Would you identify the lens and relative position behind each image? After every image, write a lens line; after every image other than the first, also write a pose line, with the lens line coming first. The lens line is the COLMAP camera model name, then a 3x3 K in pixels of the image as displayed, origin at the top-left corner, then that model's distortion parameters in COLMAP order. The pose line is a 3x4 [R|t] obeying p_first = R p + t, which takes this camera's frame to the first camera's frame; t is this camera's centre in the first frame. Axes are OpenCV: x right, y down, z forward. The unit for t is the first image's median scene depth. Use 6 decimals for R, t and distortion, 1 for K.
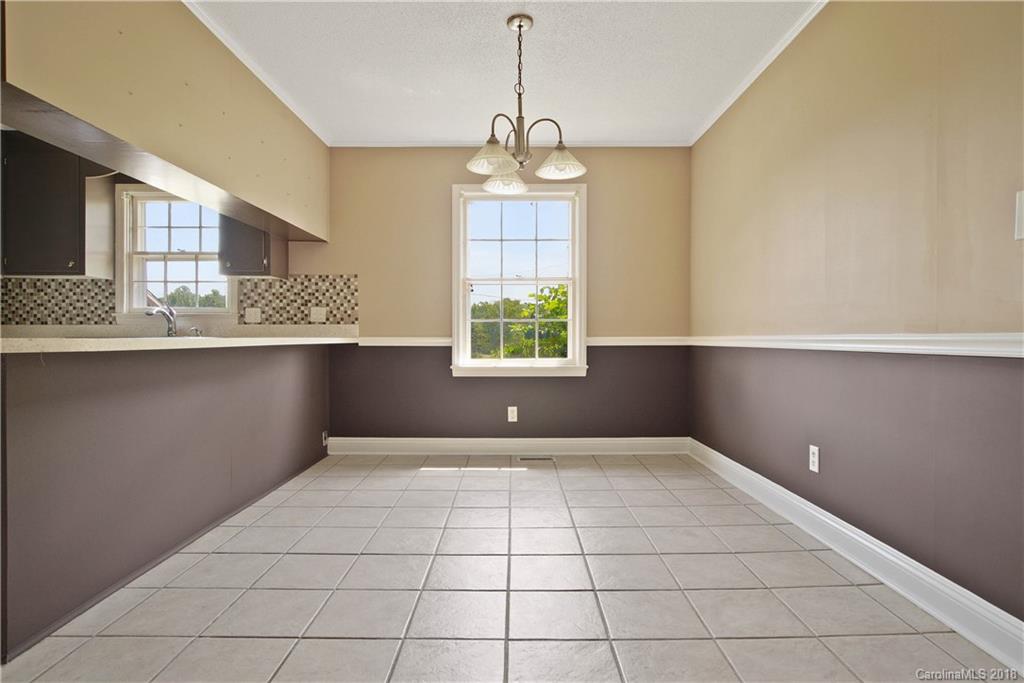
lens RADIAL K [[539.3, 0, 519.6], [0, 539.3, 341.9], [0, 0, 1]] dist [-0.005009, 0.000639]
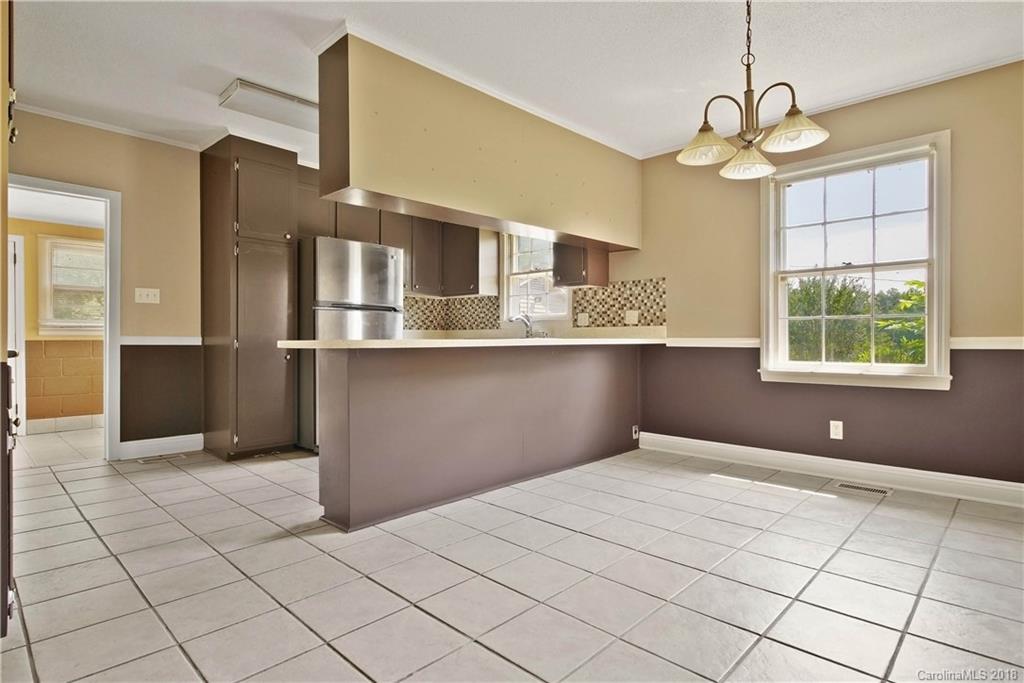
lens RADIAL K [[539.3, 0, 511.2], [0, 539.3, 341.1], [0, 0, 1]] dist [-0.005009, 0.000639]
pose [[0.716582, 0.001194, -0.697502, 0.208444], [-0.003410, 0.999993, -0.001791, -0.000014], [0.697495, 0.003662, 0.716580, 0.054174]]
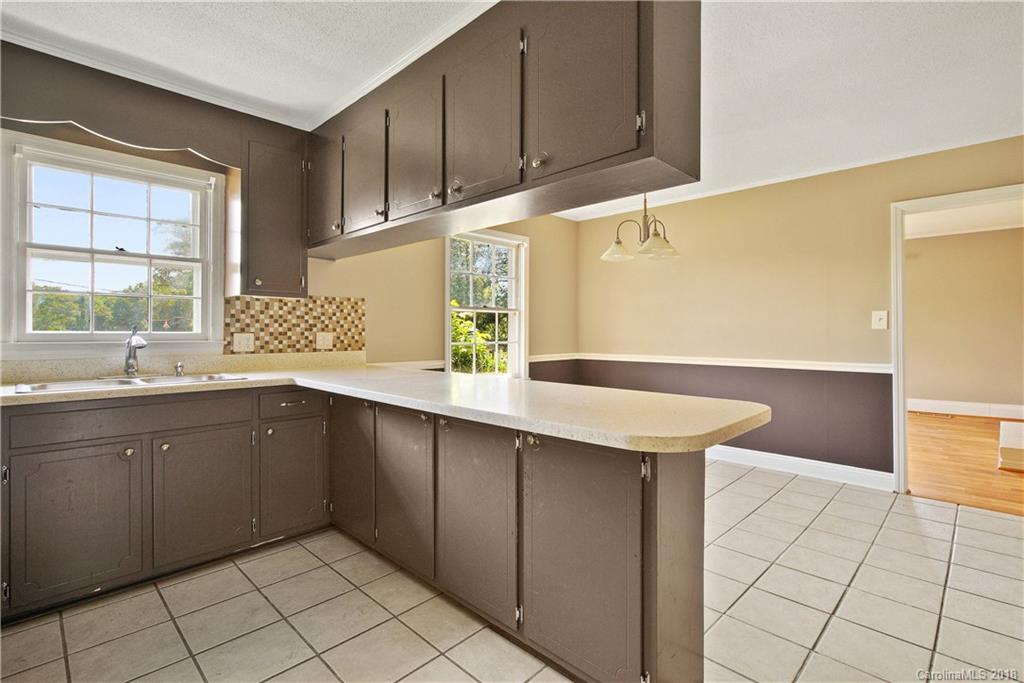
lens RADIAL K [[477.9, 0, 510.8], [0, 477.9, 332.8], [0, 0, 1]] dist [-0.002767, 0.000717]
pose [[0.712692, -0.000415, 0.701477, -0.709770], [0.001458, 0.999999, -0.000891, -0.062647], [-0.701476, 0.001658, 0.712691, 0.216336]]
